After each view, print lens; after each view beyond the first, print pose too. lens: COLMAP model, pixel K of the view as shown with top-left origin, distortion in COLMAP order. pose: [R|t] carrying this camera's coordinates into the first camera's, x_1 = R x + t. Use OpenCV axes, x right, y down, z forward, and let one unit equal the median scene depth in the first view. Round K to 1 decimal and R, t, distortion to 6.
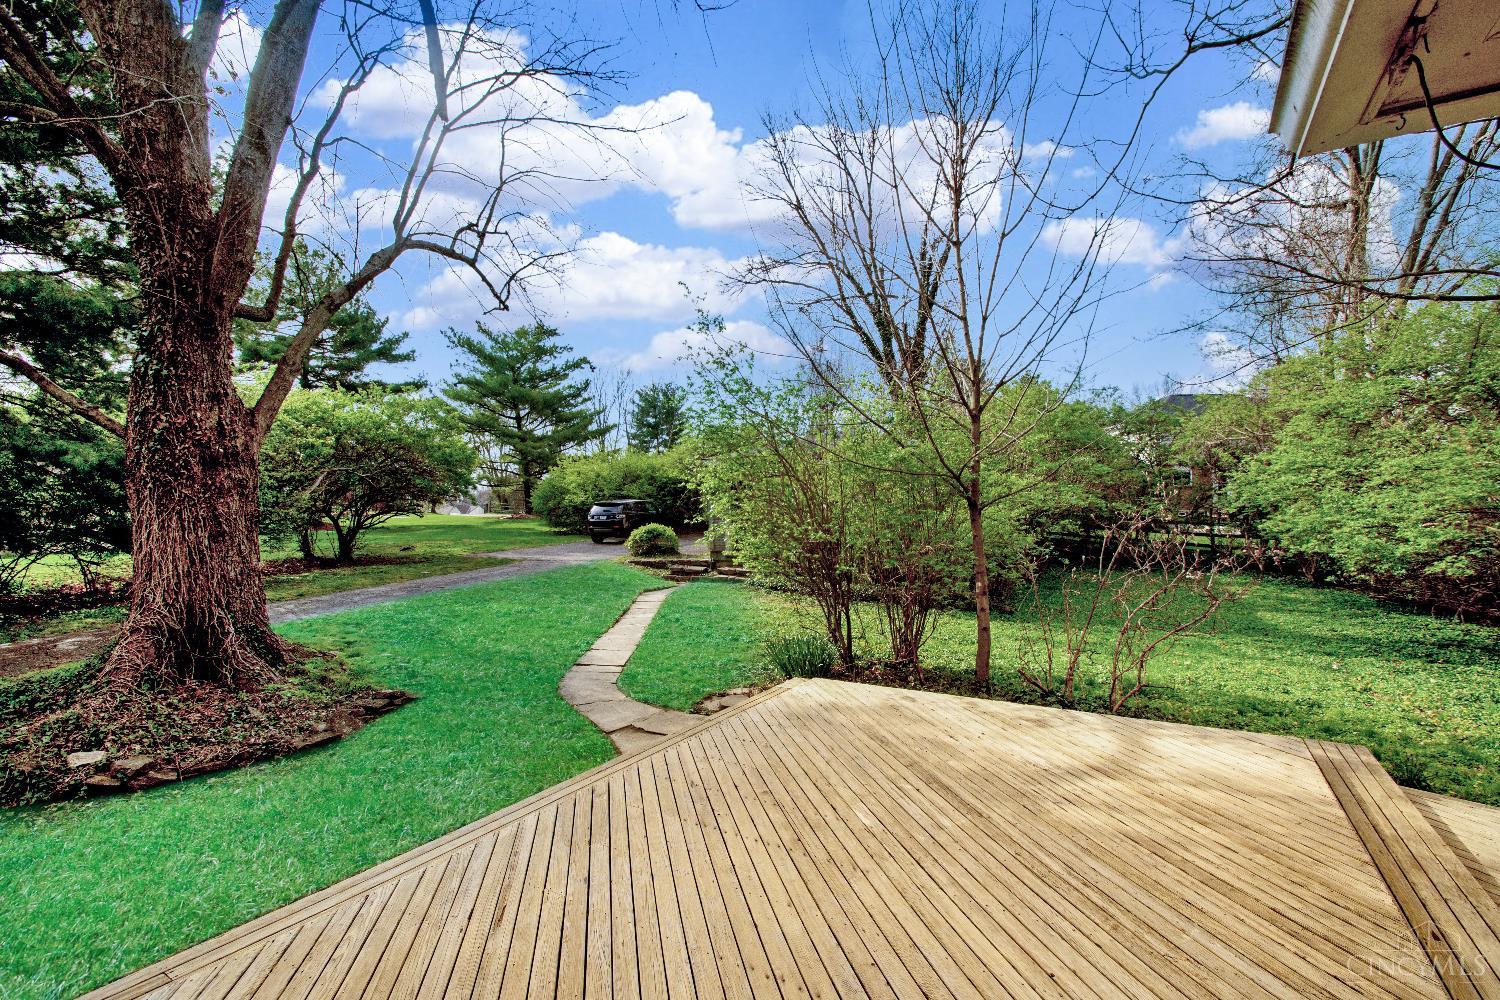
lens RADIAL K [[652.1, 0, 750.0], [0, 652.1, 500.0], [0, 0, 1]] dist [-0.014066, -0.000041]
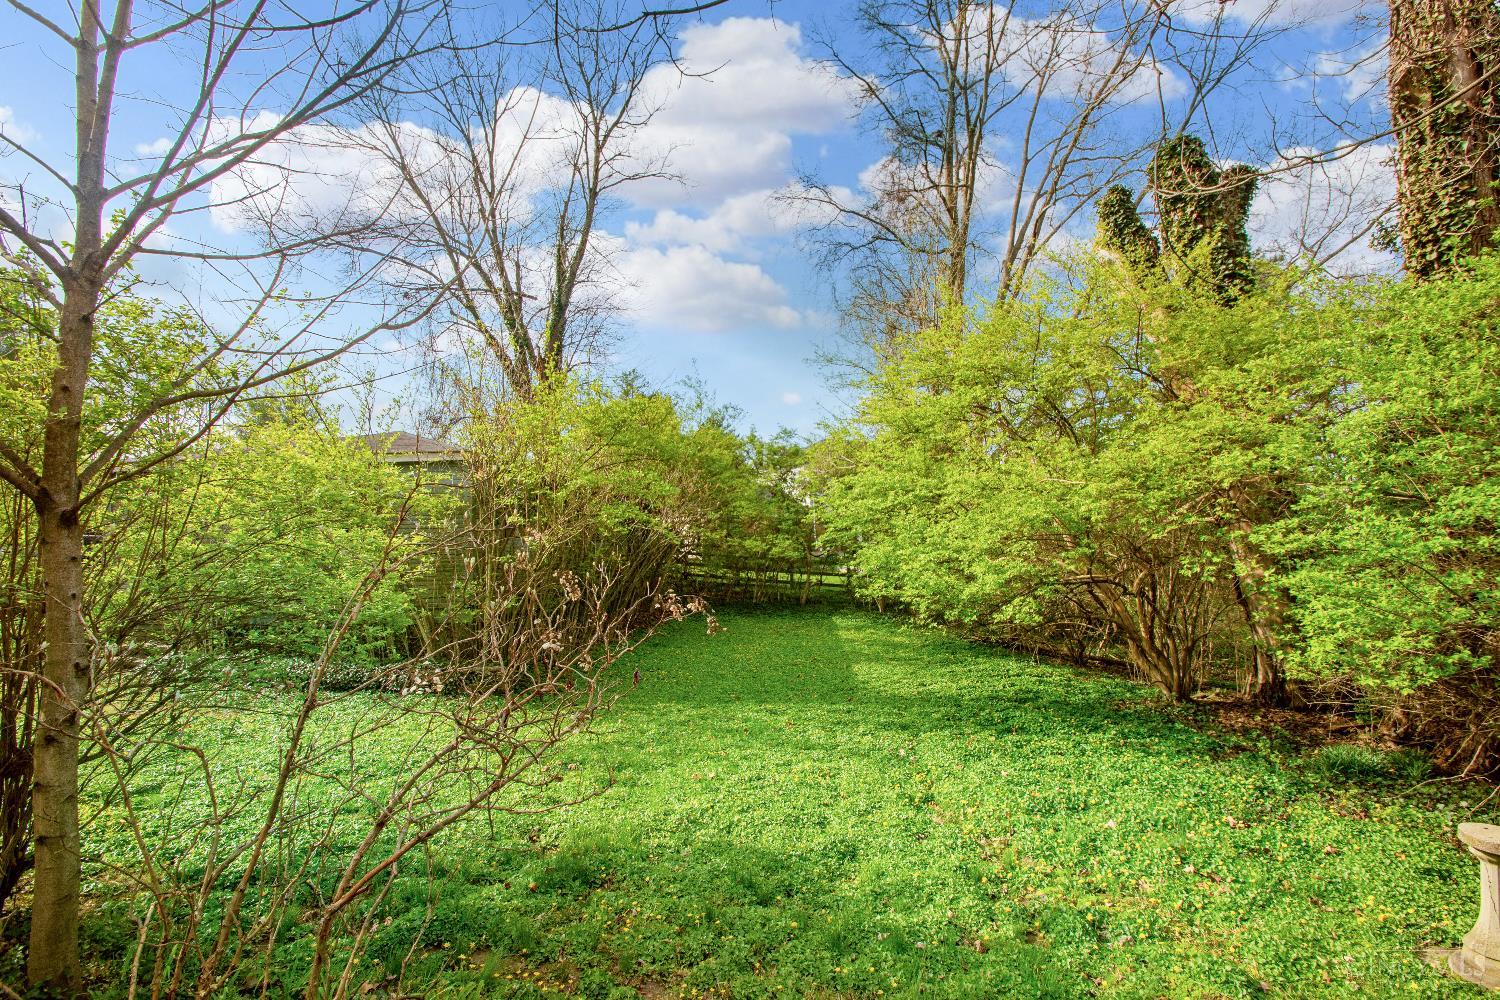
lens RADIAL K [[652.1, 0, 750.0], [0, 652.1, 500.0], [0, 0, 1]] dist [-0.014066, -0.000041]
pose [[0.913101, 0.034422, 0.406278, 0.429808], [-0.006173, 0.997483, -0.070639, 0.025100], [-0.407687, 0.061993, 0.911015, 0.371234]]
